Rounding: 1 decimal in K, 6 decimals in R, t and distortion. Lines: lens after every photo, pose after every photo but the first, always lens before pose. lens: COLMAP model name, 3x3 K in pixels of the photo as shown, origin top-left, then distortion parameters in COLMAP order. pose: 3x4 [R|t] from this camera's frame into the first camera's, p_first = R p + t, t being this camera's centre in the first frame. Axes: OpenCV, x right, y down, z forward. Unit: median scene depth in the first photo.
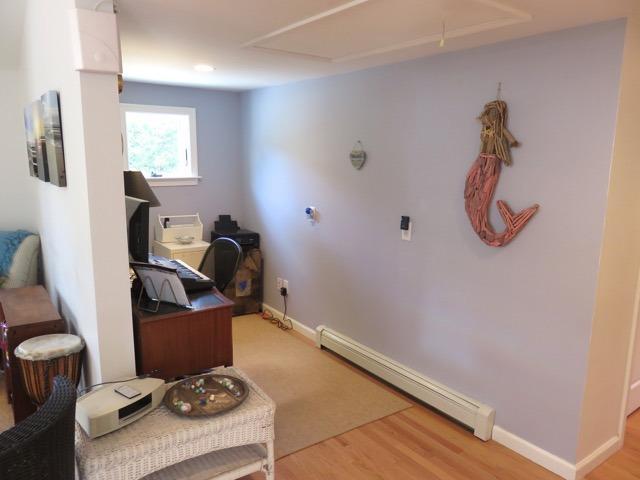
lens RADIAL K [[480.2, 0, 319.8], [0, 480.2, 242.1], [0, 0, 1]] dist [-0.011776, 0.002155]
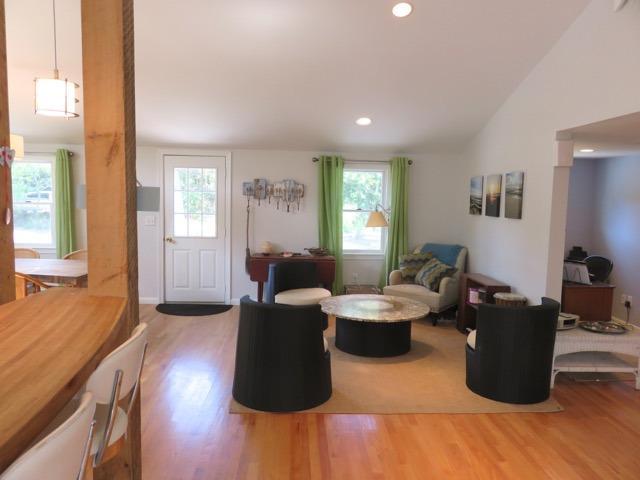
lens RADIAL K [[480.2, 0, 319.8], [0, 480.2, 242.1], [0, 0, 1]] dist [-0.011776, 0.002155]
pose [[0.837703, 0.054942, -0.543355, -0.097553], [-0.106896, 0.992177, -0.064480, 0.133734], [0.535562, 0.112098, 0.837023, -0.746261]]
